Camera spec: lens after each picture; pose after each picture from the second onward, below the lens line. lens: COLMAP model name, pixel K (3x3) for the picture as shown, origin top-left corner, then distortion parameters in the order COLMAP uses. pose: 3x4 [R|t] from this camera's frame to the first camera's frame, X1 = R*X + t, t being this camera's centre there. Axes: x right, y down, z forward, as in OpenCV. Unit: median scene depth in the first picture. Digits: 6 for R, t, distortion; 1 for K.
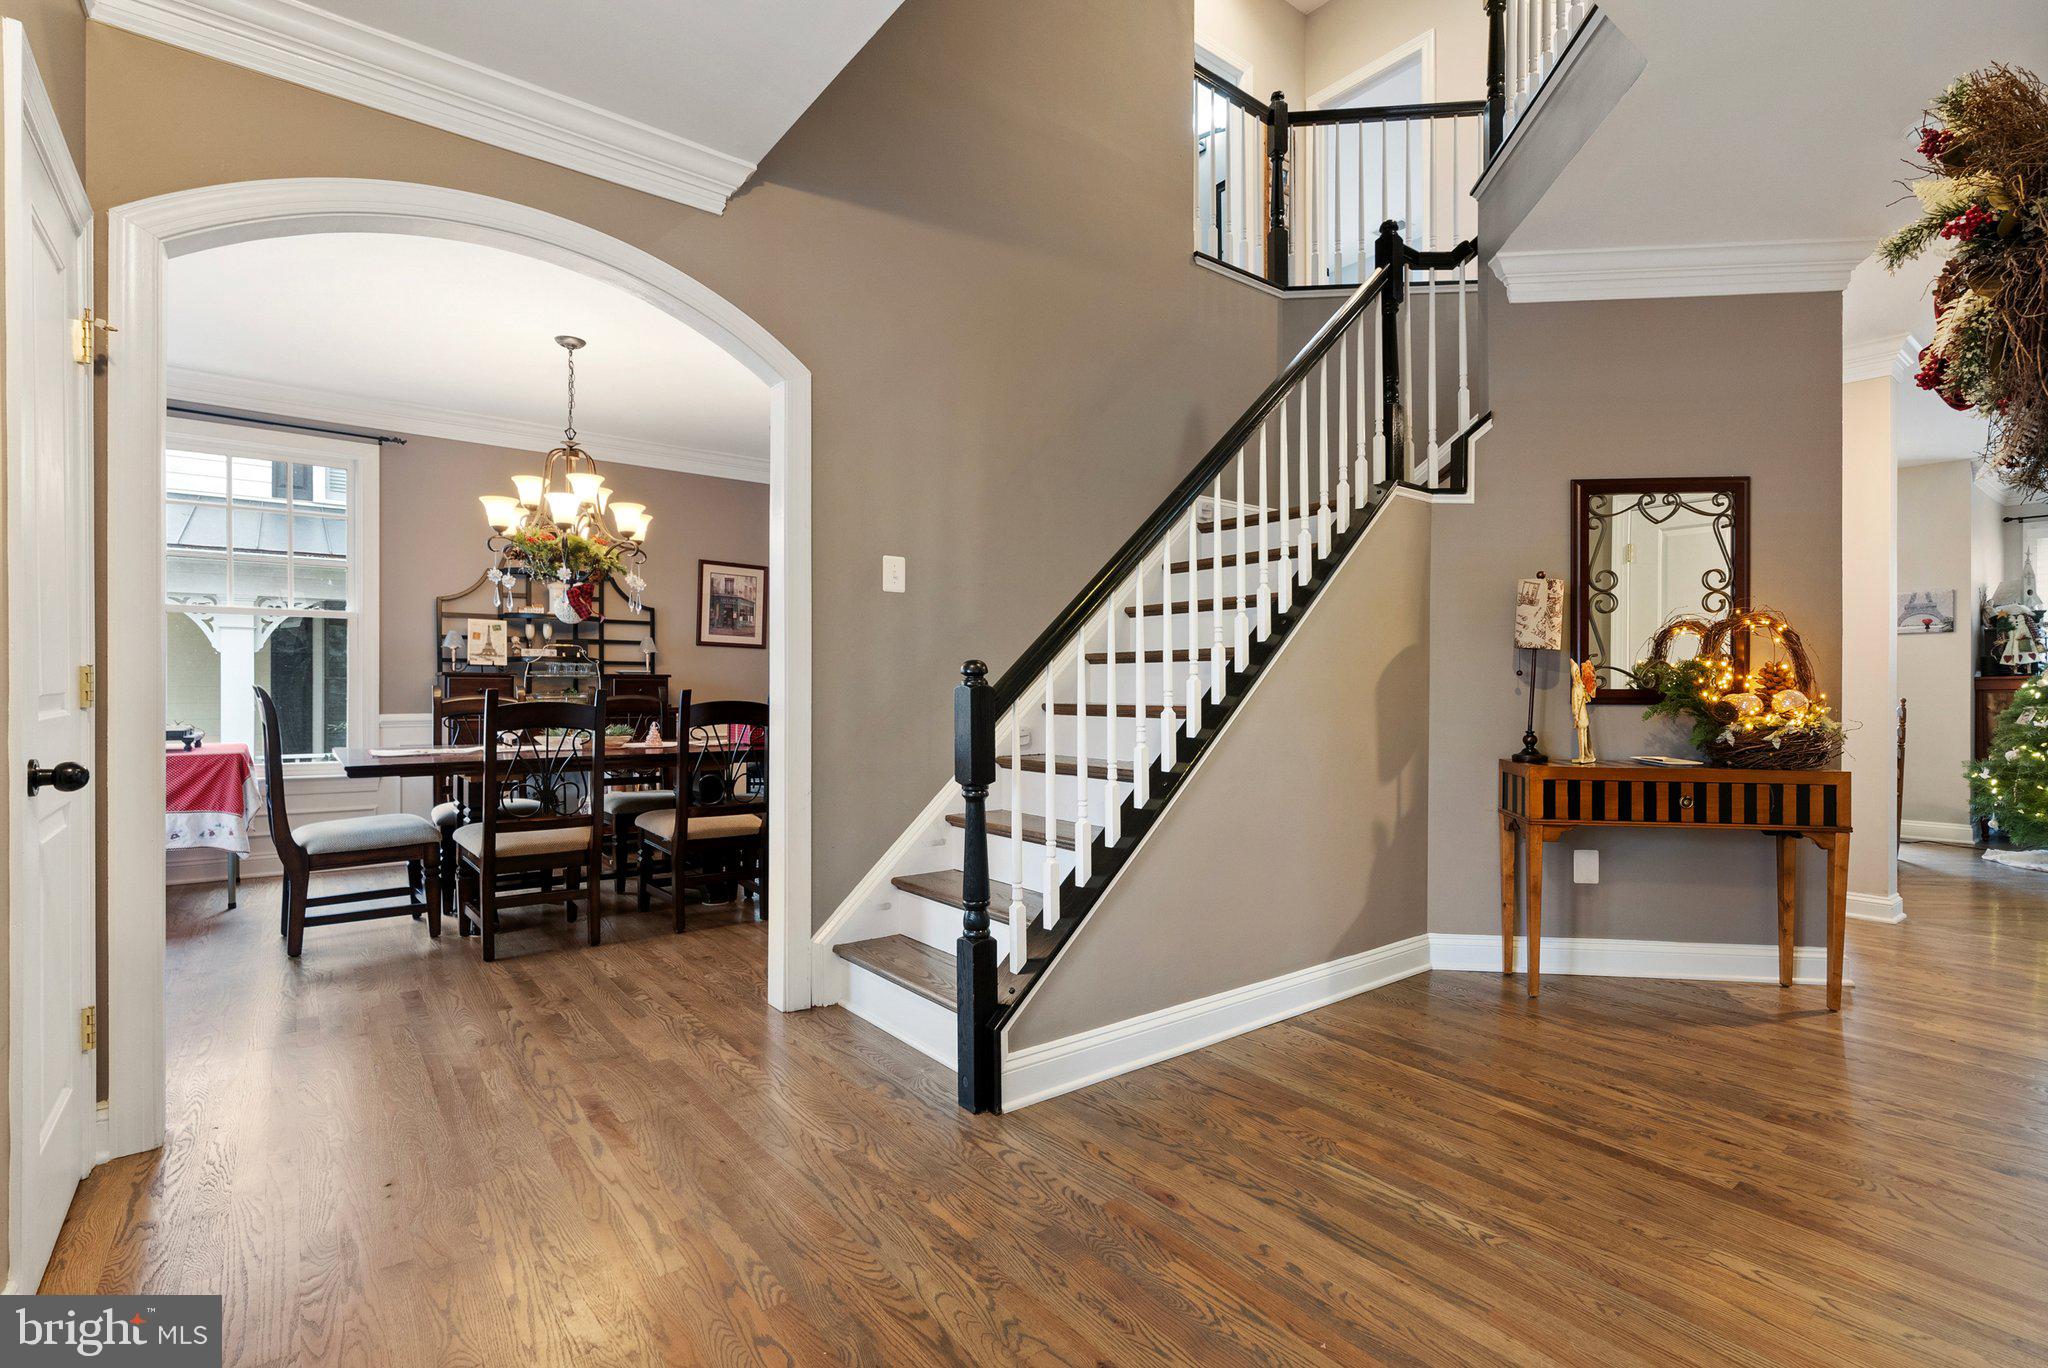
lens RADIAL K [[935.4, 0, 1023.1], [0, 935.4, 701.6], [0, 0, 1]] dist [-0.005466, 0.000760]
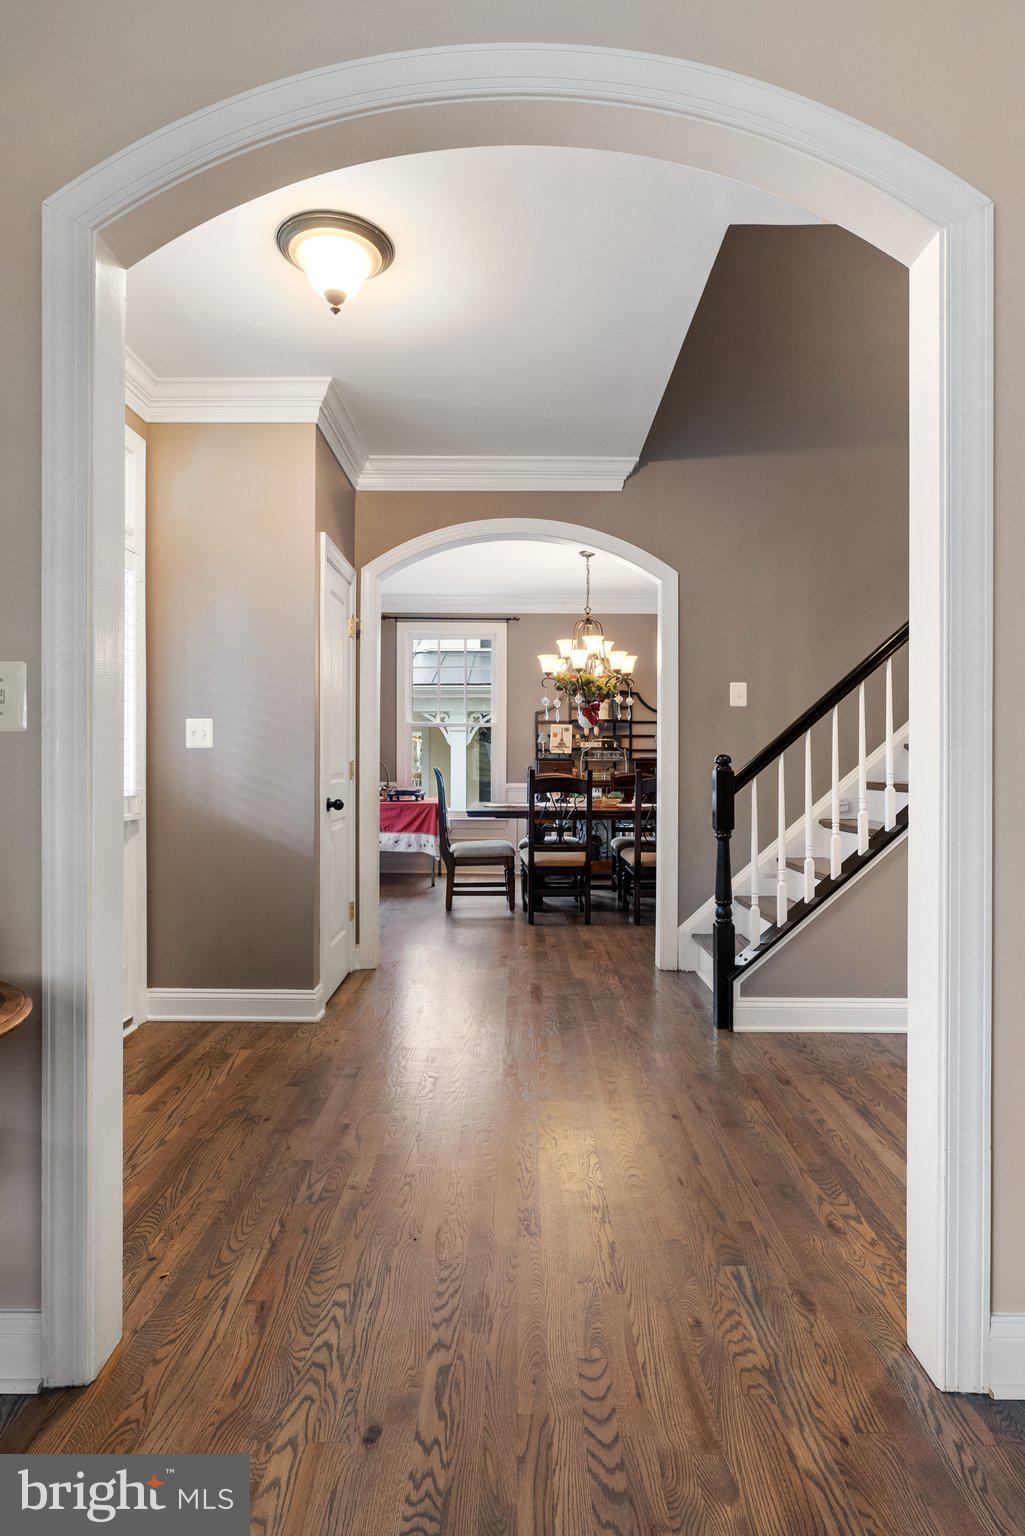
lens RADIAL K [[792.2, 0, 511.4], [0, 792.2, 781.1], [0, 0, 1]] dist [0.019752, -0.002849]
pose [[0.792464, 0.011453, -0.609811, 0.293635], [-0.007798, 0.999932, 0.008646, -0.004139], [0.609869, -0.002097, 0.792500, -0.194193]]
